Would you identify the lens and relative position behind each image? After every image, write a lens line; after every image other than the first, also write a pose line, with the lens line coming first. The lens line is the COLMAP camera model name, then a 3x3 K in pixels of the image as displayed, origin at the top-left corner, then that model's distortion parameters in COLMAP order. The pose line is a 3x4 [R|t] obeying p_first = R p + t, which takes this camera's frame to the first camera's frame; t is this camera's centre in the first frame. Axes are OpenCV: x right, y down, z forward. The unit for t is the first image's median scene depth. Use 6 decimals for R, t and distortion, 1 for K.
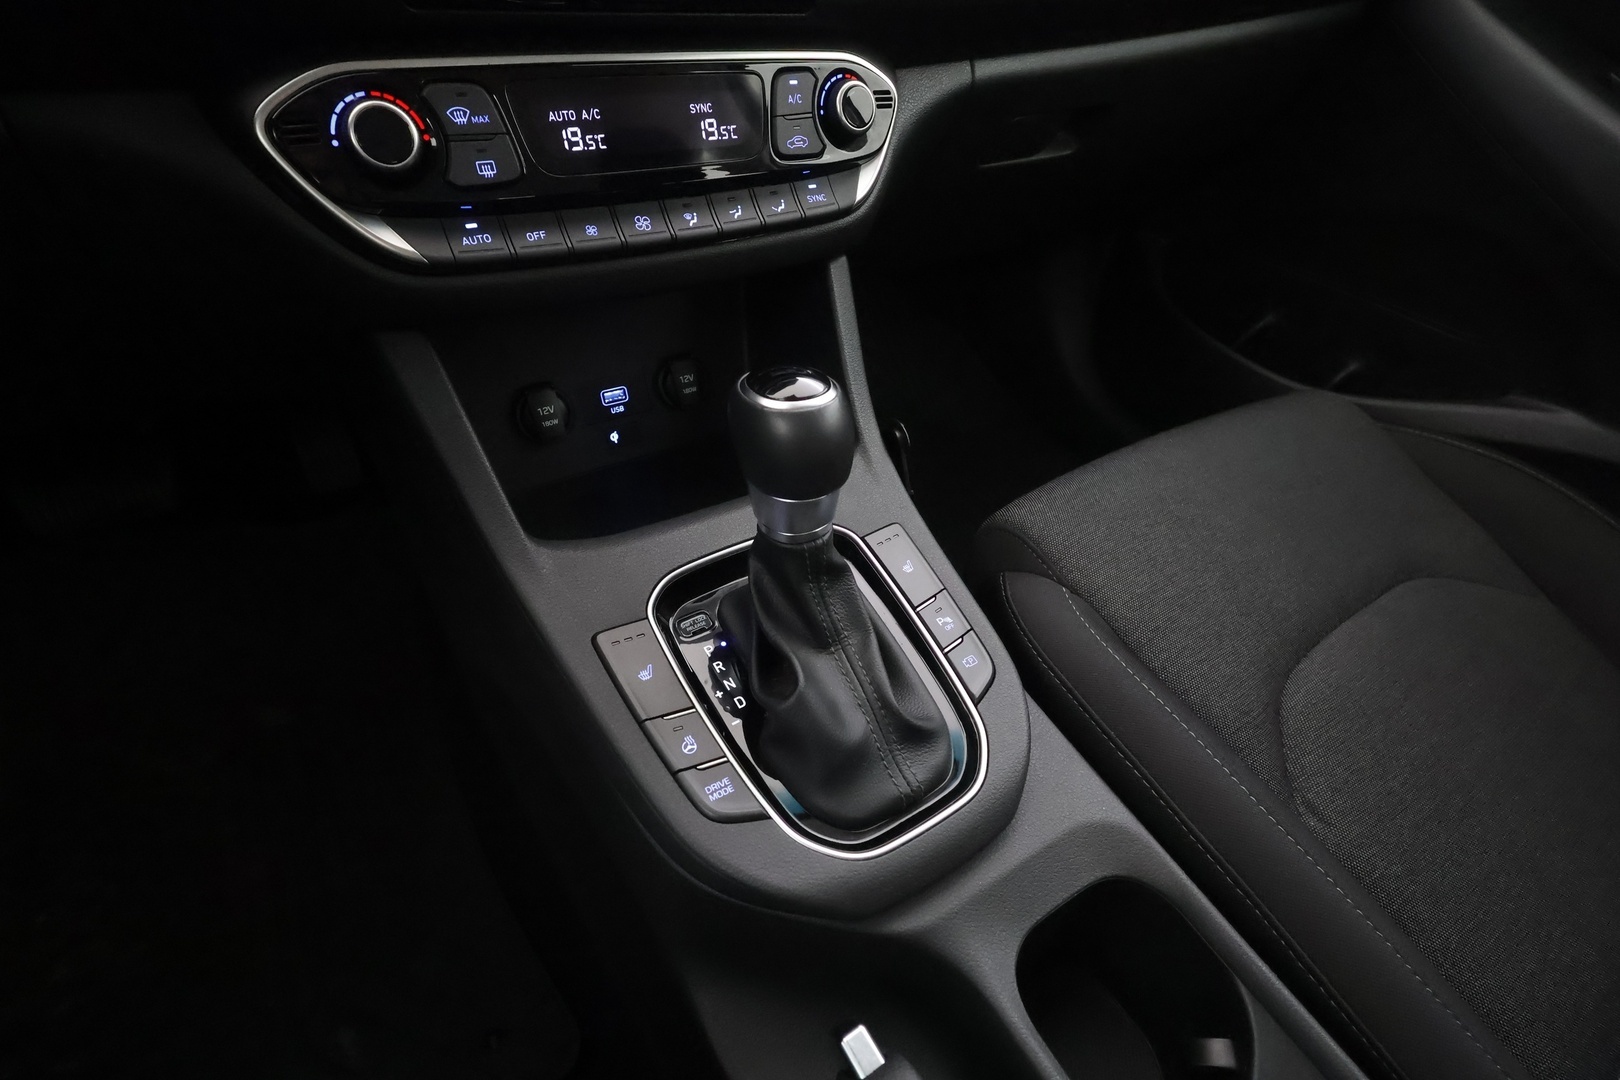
lens RADIAL K [[751.1, 0, 811.2], [0, 751.1, 536.3], [0, 0, 1]] dist [0.002548, 0.000868]
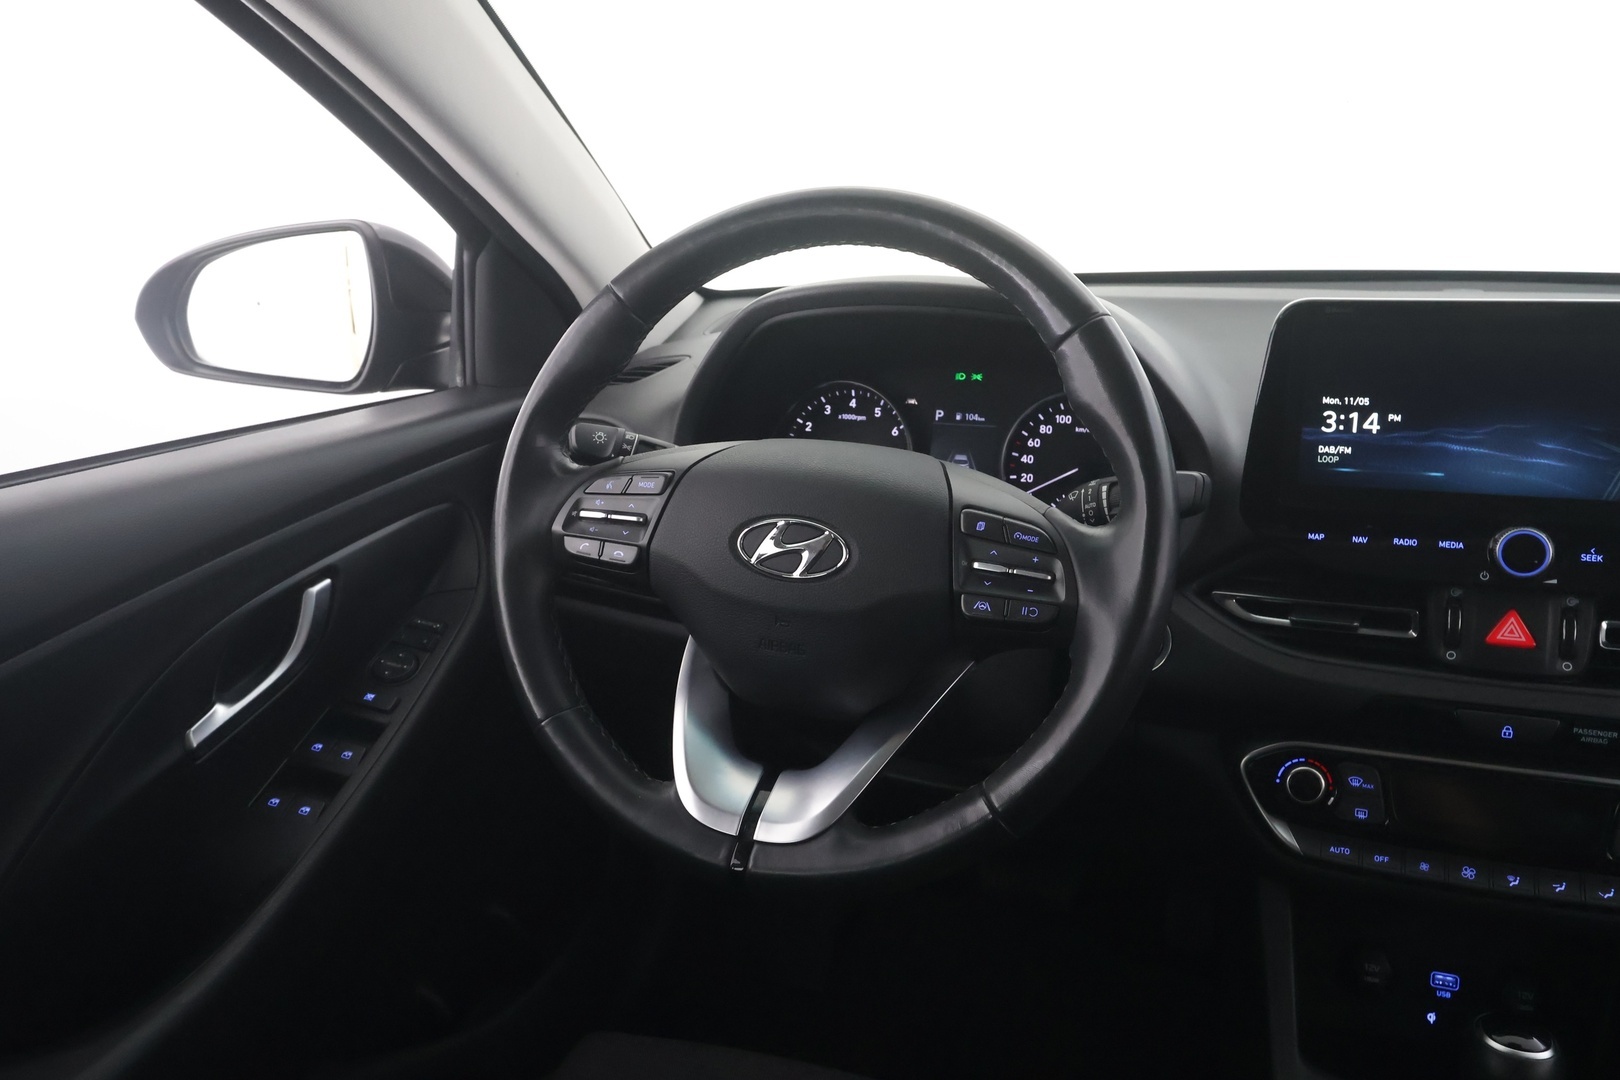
lens RADIAL K [[1256.9, 0, 812.2], [0, 1256.9, 544.8], [0, 0, 1]] dist [0.000776, 0.005514]
pose [[0.596067, 0.152279, -0.788362, 0.746778], [-0.463093, 0.867293, -0.182612, 0.023530], [0.655933, 0.473934, 0.587485, -1.337807]]
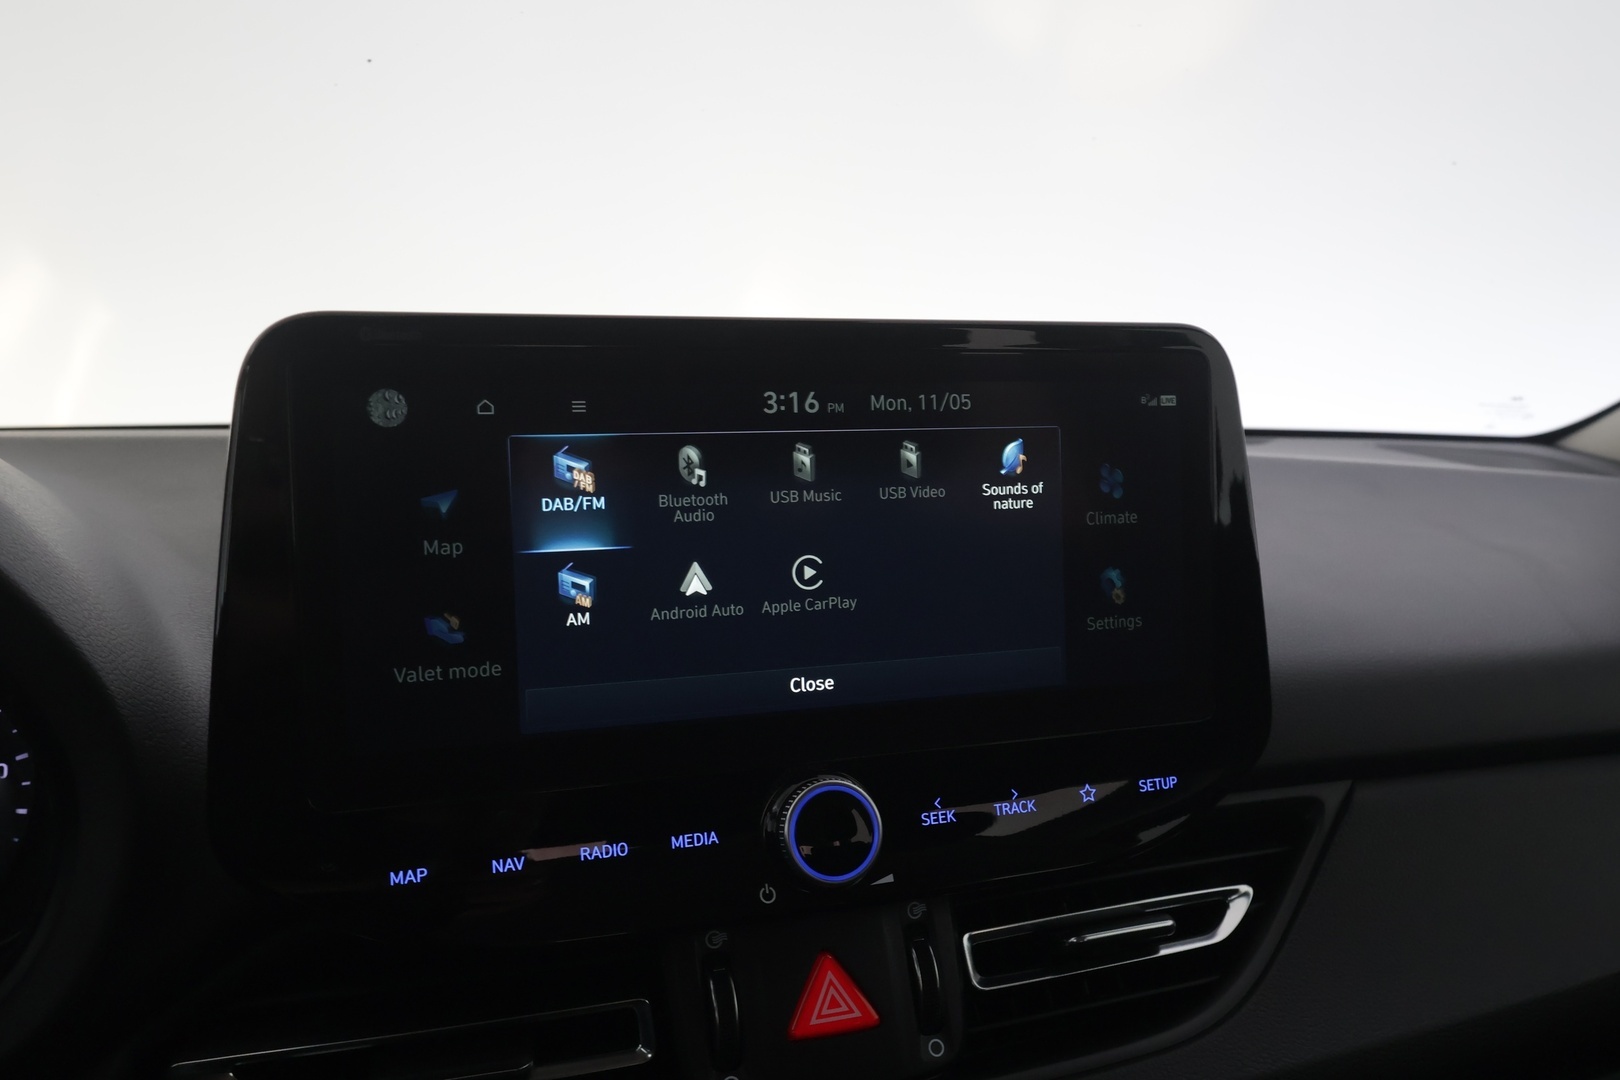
lens RADIAL K [[1256.9, 0, 807.3], [0, 1256.9, 539.3], [0, 0, 1]] dist [0.000776, 0.005514]
pose [[0.967804, -0.060337, -0.244367, 0.021969], [-0.093693, 0.814723, -0.572231, -0.527260], [0.233618, 0.576703, 0.782839, -0.212372]]
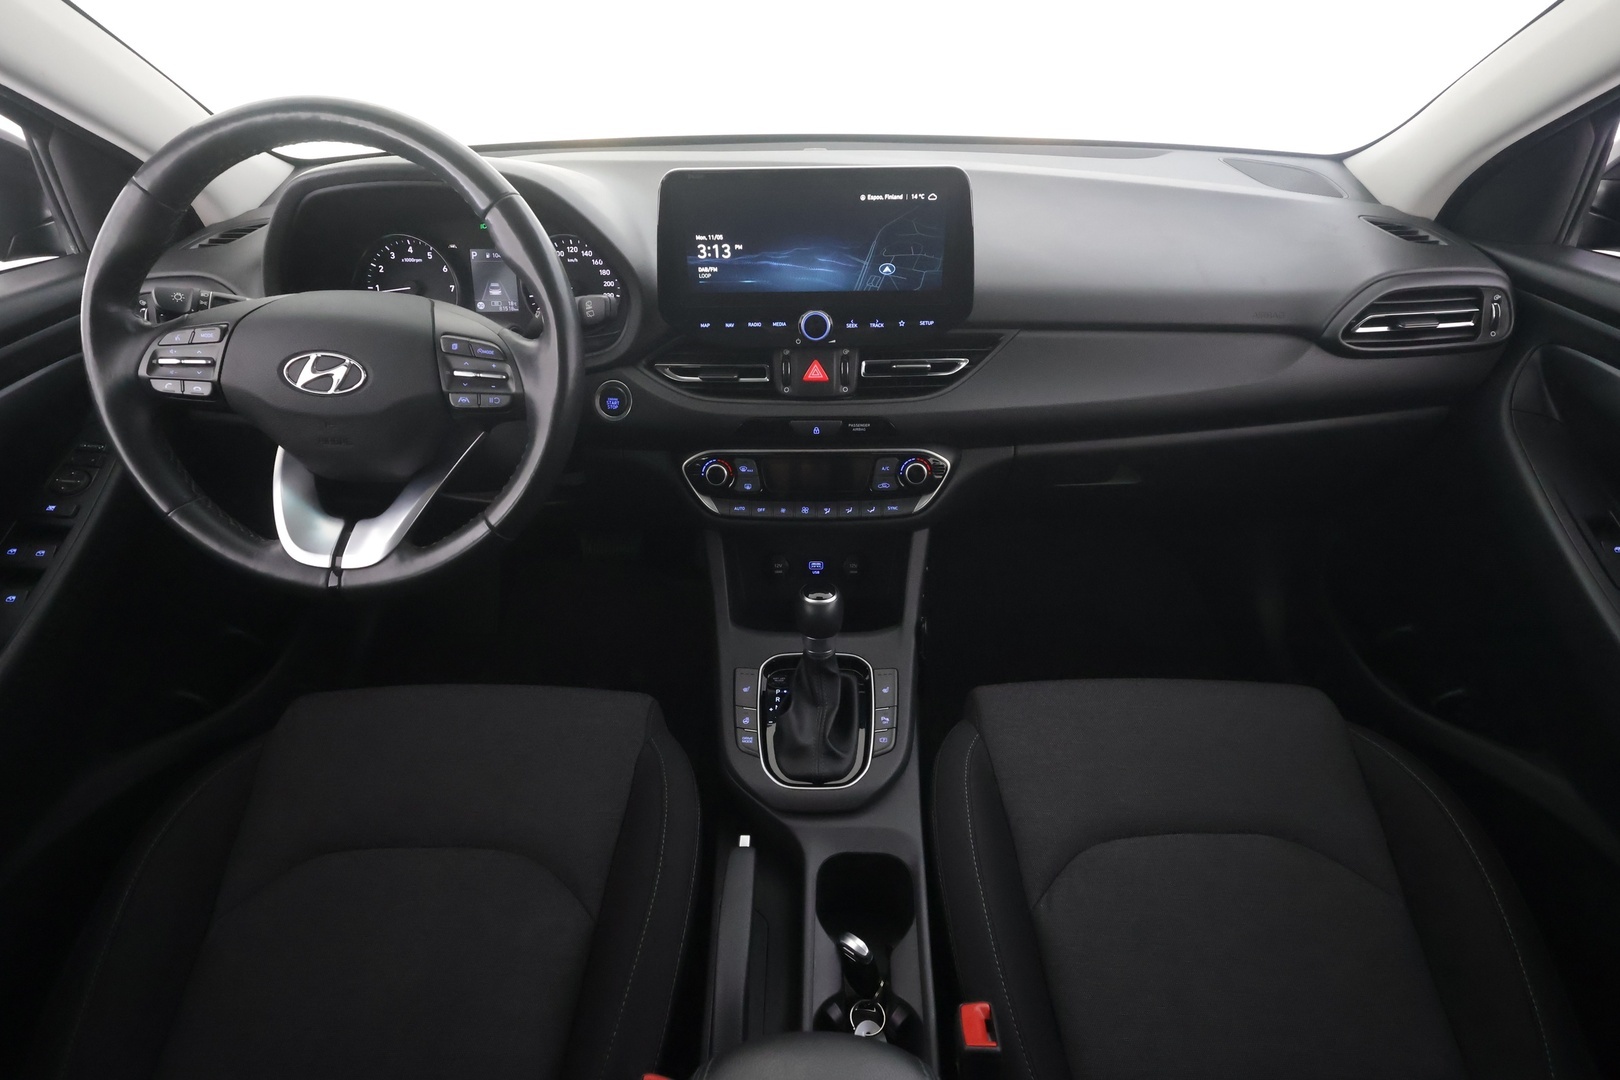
lens RADIAL K [[803.1, 0, 806.2], [0, 803.1, 539.9], [0, 0, 1]] dist [-0.007047, 0.003825]
pose [[0.834790, 0.233961, -0.498386, 1.079205], [-0.302127, 0.951413, -0.059430, -0.173556], [0.460267, 0.200188, 0.864916, -1.199315]]
